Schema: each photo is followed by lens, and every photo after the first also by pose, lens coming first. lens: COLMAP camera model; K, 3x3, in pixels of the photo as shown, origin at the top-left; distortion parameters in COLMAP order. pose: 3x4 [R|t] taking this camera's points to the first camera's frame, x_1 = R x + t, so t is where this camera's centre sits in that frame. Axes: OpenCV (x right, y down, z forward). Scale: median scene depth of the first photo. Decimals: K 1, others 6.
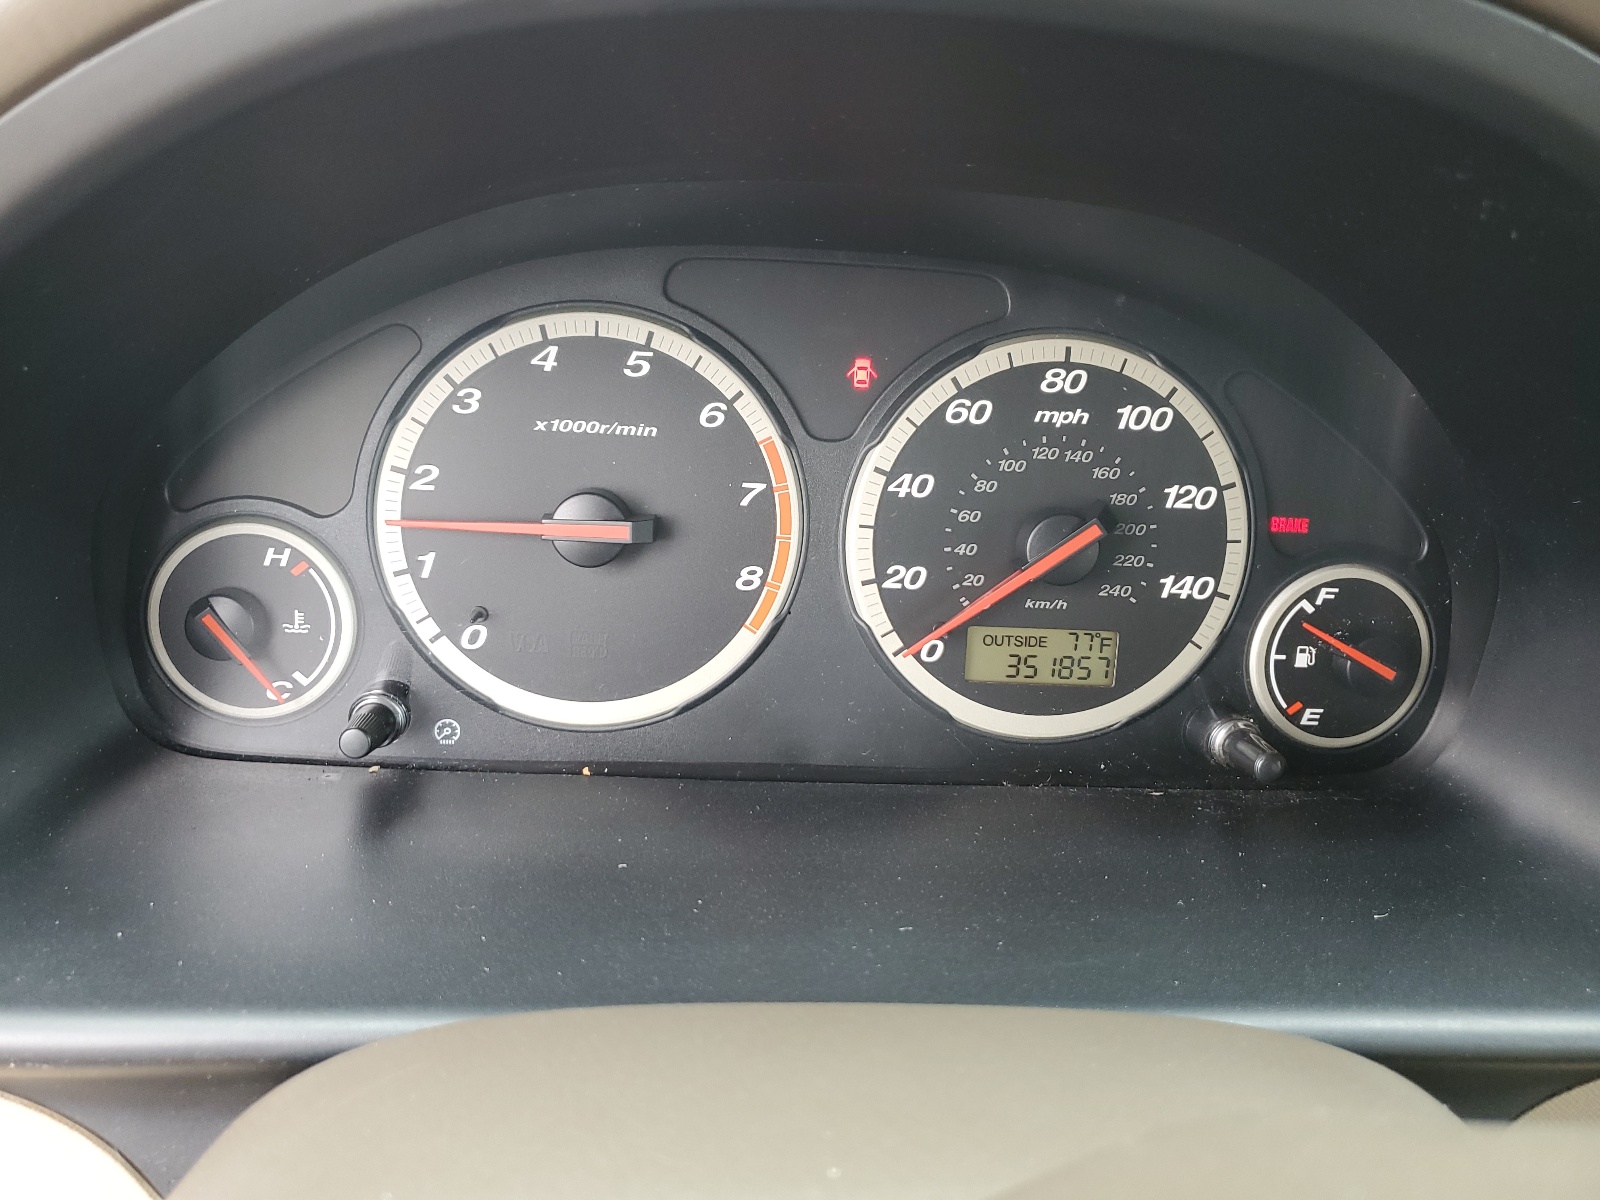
lens RADIAL K [[1208.5, 0, 802.0], [0, 1208.5, 599.3], [0, 0, 1]] dist [0.000863, -0.001193]
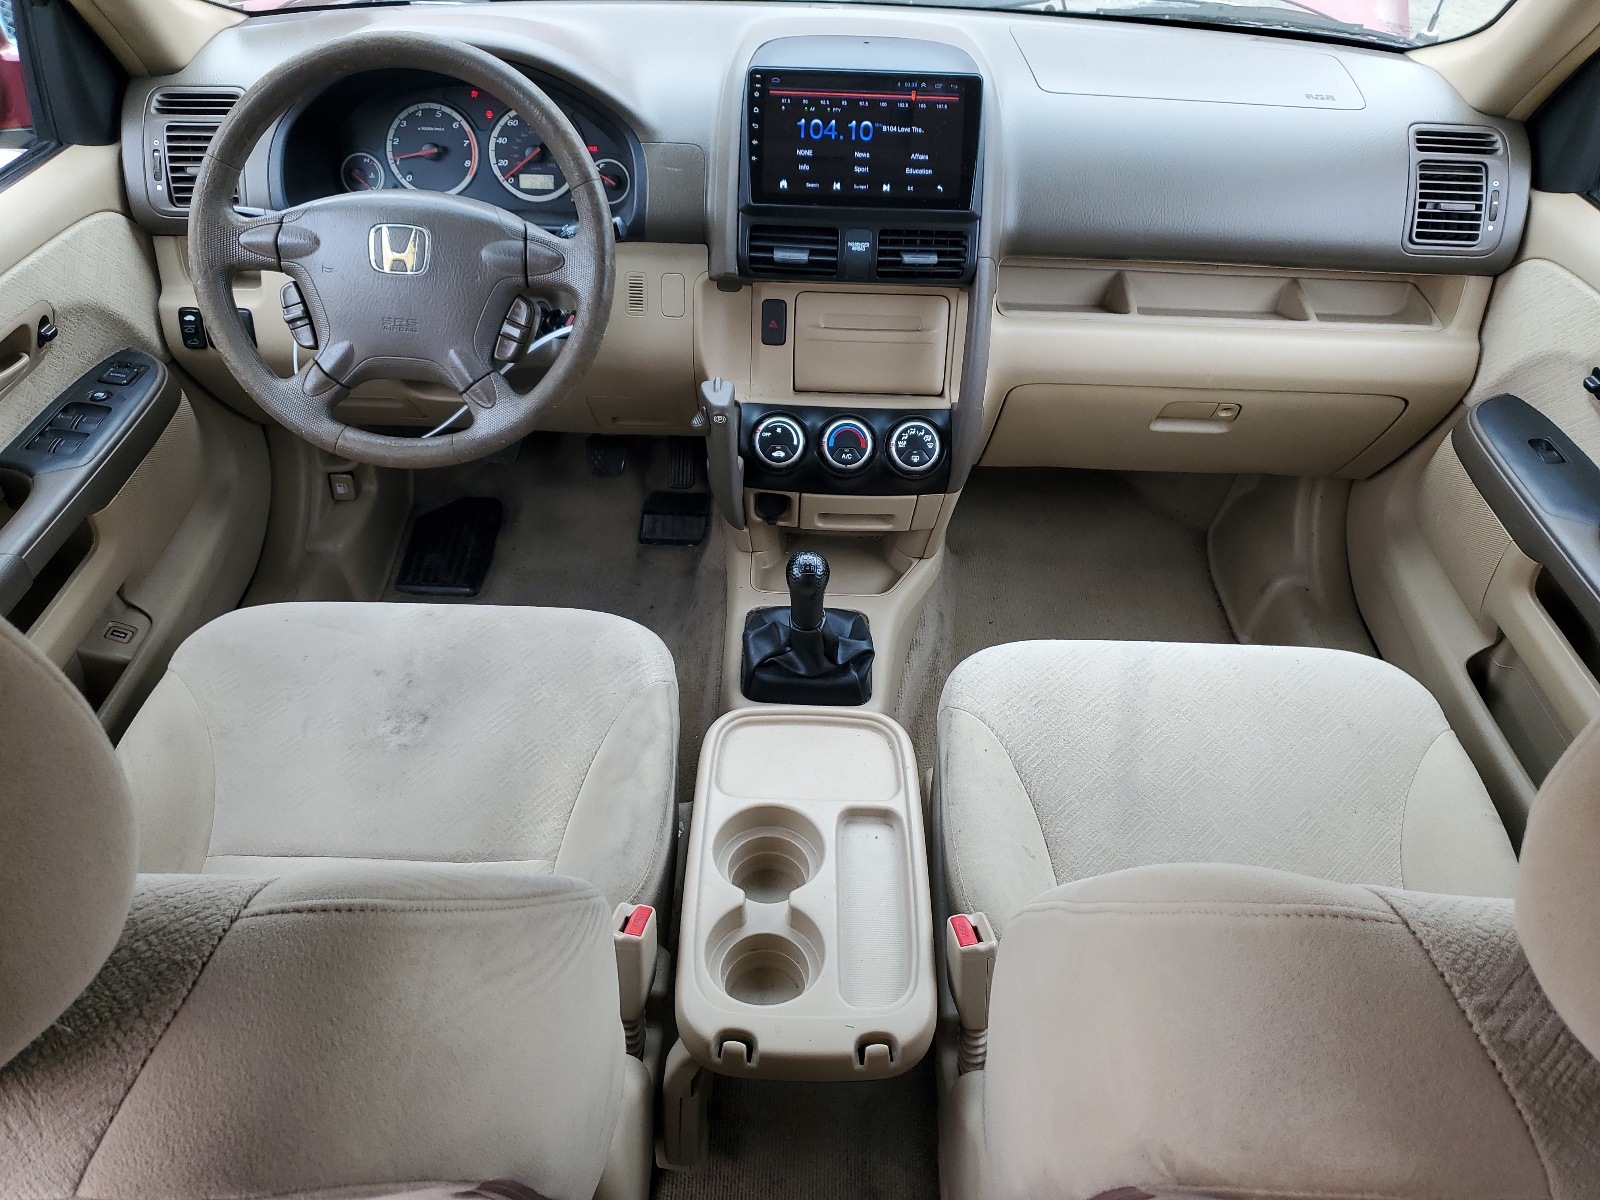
lens RADIAL K [[1208.5, 0, 798.1], [0, 1208.5, 601.5], [0, 0, 1]] dist [0.000863, -0.001193]
pose [[0.996428, -0.001597, -0.084434, 1.576914], [0.015496, 0.986301, 0.164227, 0.881824], [0.083015, -0.164948, 0.982802, -3.635412]]
